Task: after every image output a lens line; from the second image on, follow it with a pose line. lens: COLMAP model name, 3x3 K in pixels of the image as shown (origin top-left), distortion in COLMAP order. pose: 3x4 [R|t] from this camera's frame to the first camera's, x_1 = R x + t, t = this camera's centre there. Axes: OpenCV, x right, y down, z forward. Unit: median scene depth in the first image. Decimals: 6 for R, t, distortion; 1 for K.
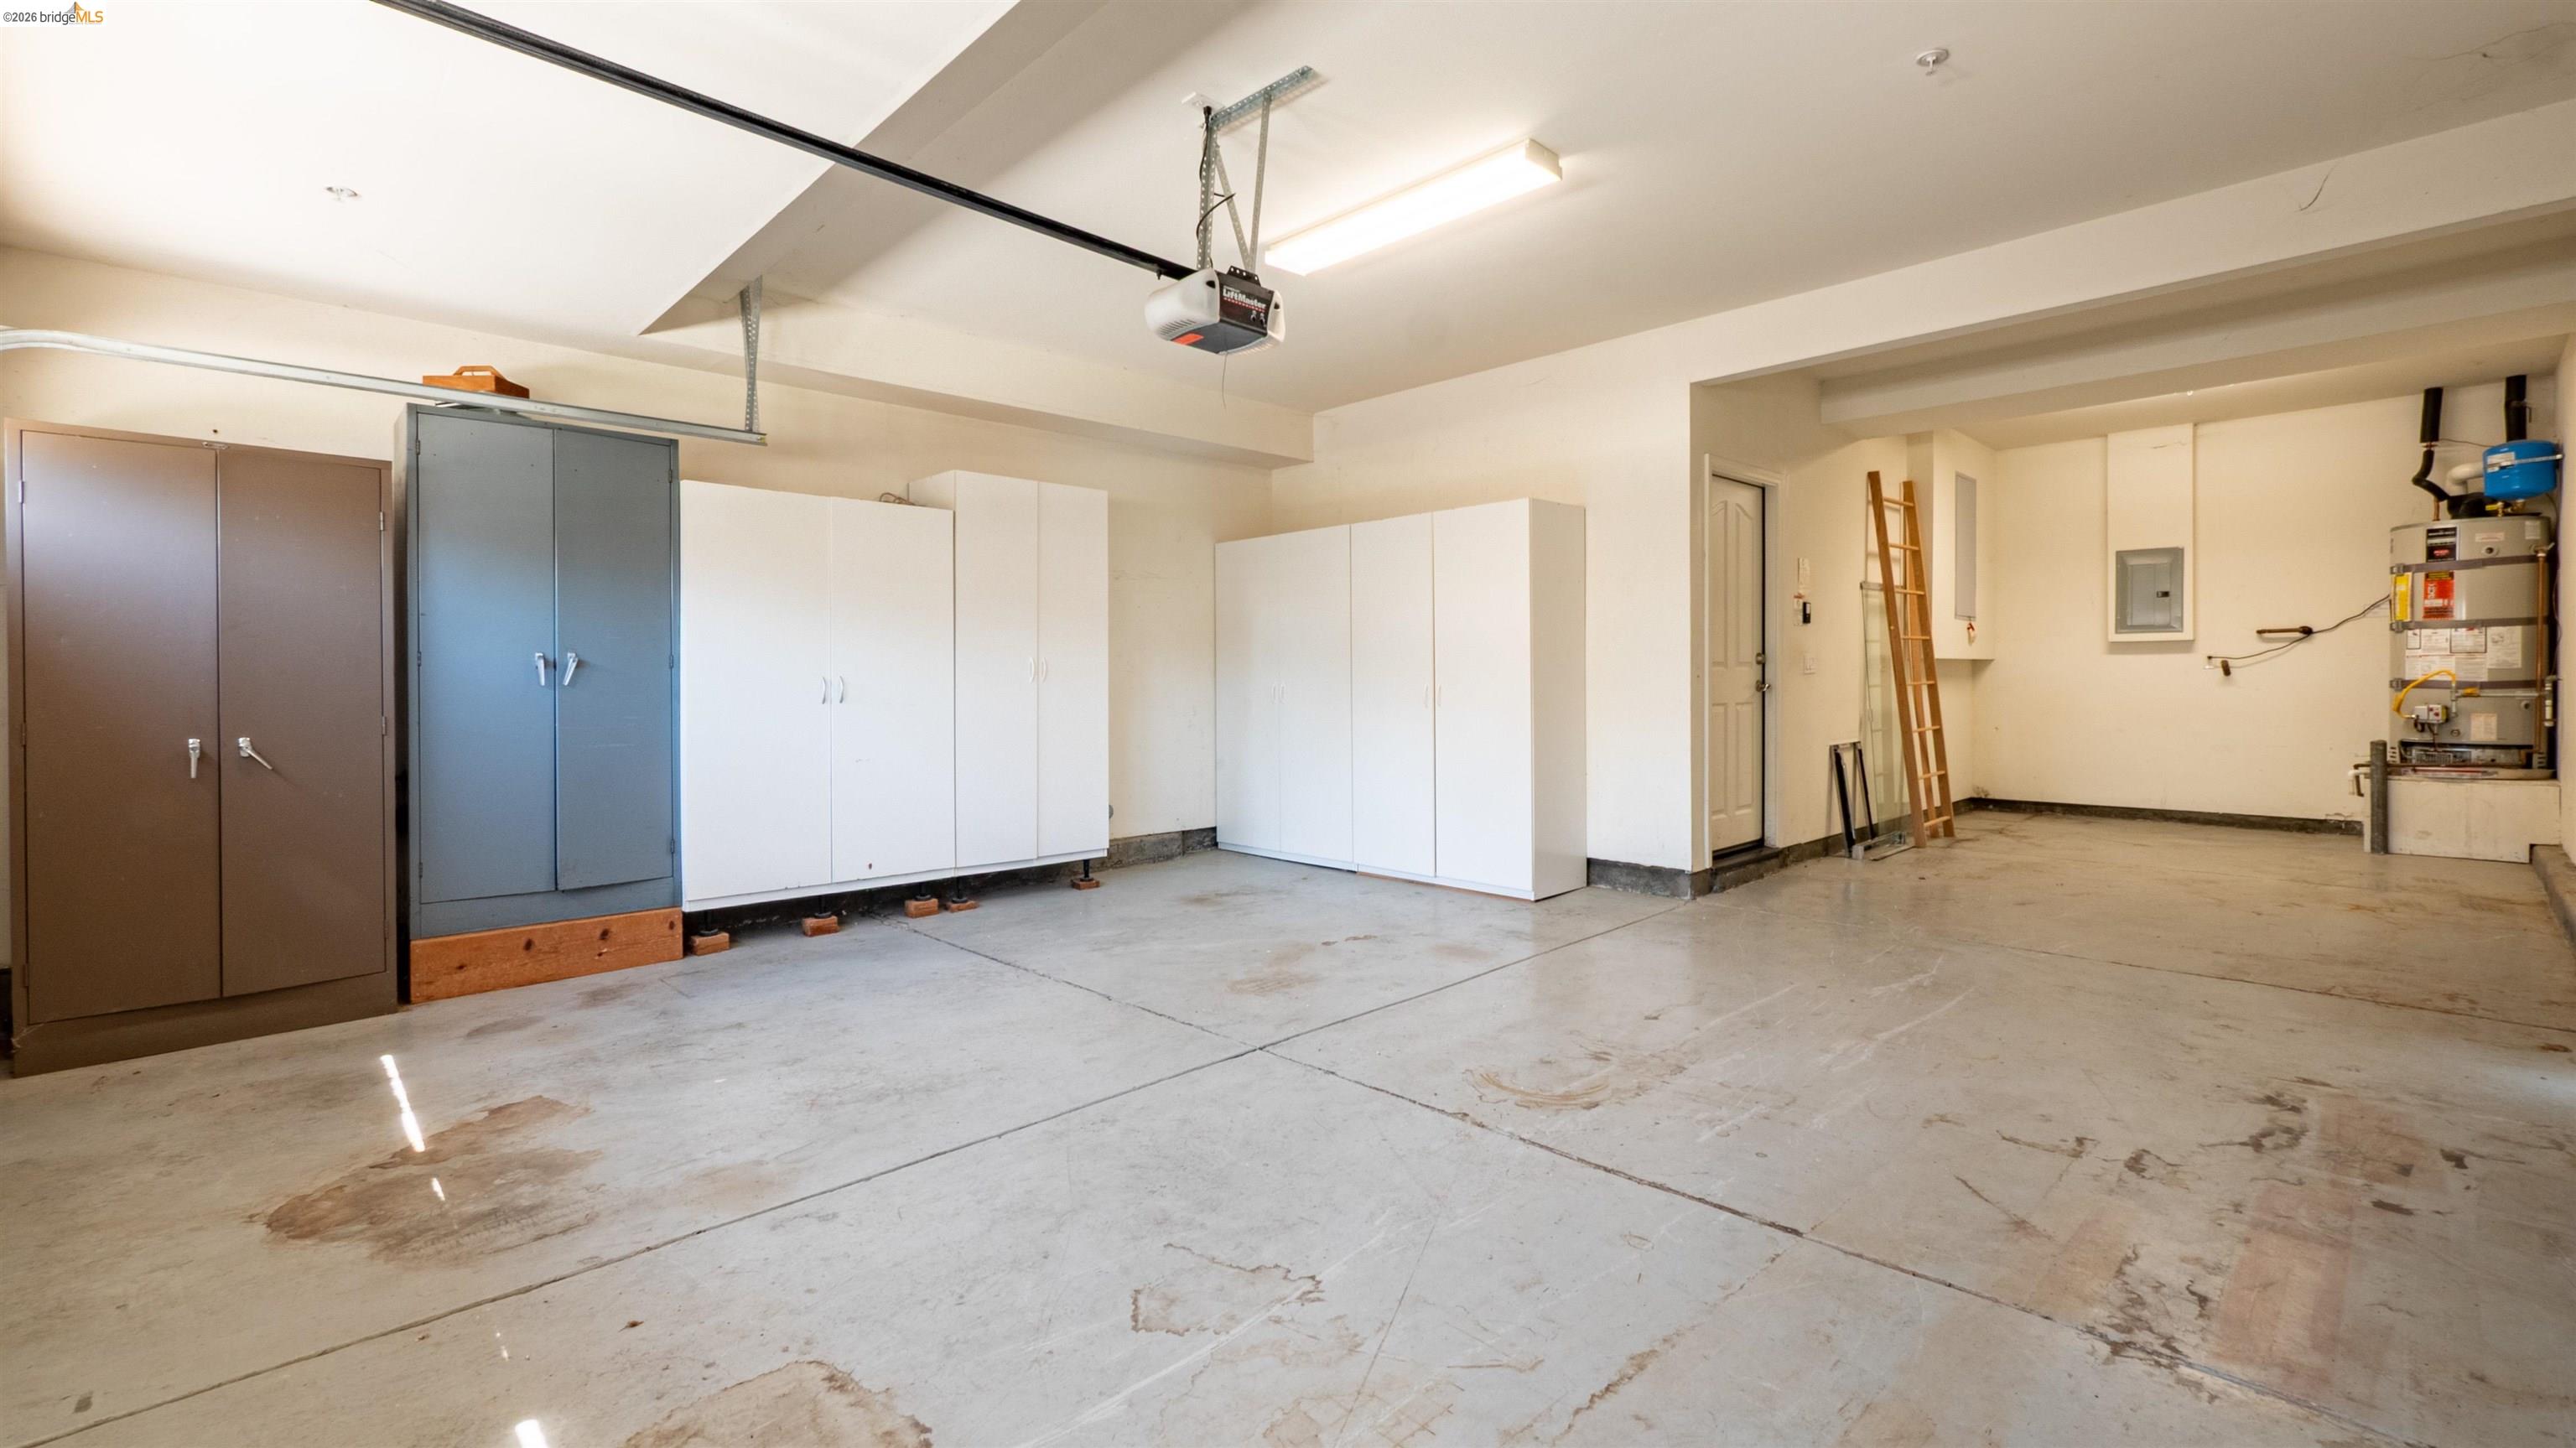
lens RADIAL K [[1095.7, 0, 1272.3], [0, 1095.7, 693.9], [0, 0, 1]] dist [-0.002390, -0.000250]
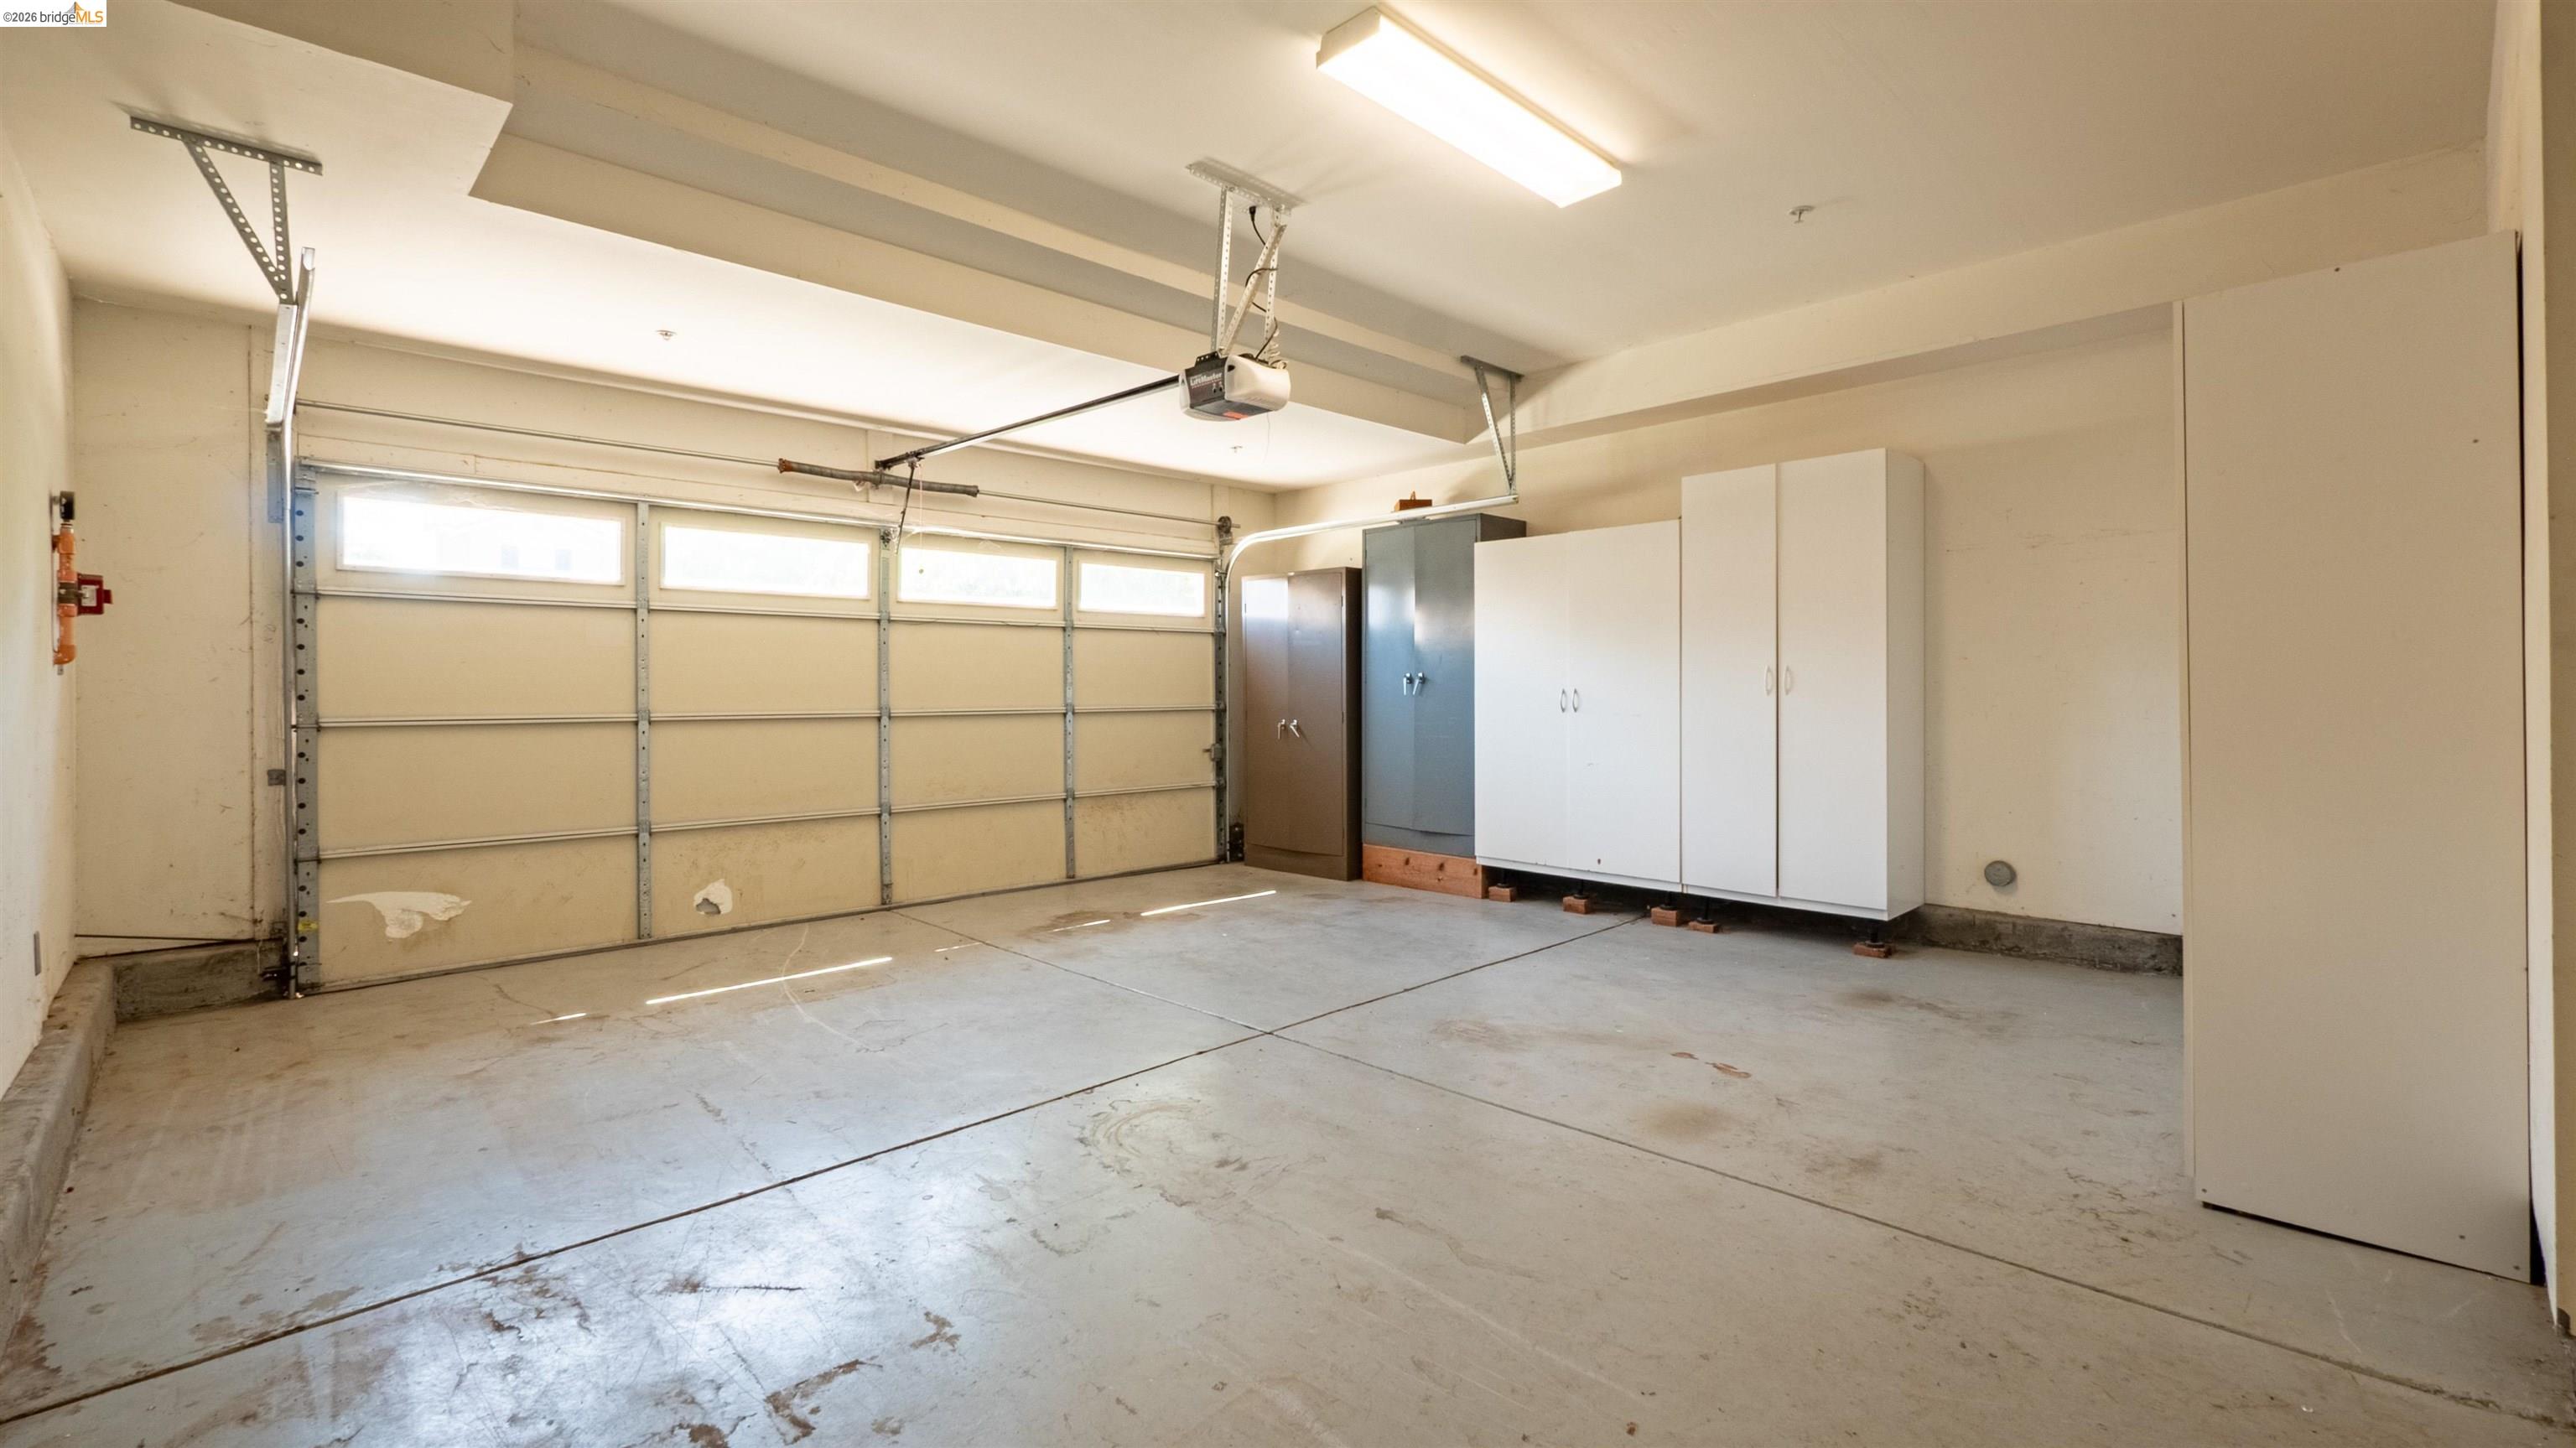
lens RADIAL K [[1095.7, 0, 1272.3], [0, 1095.7, 693.9], [0, 0, 1]] dist [-0.002390, -0.000250]
pose [[0.001648, 0.010097, -0.999948, 1.156931], [-0.007644, 0.999920, 0.010085, -0.030861], [0.999969, 0.007627, 0.001725, 1.063599]]
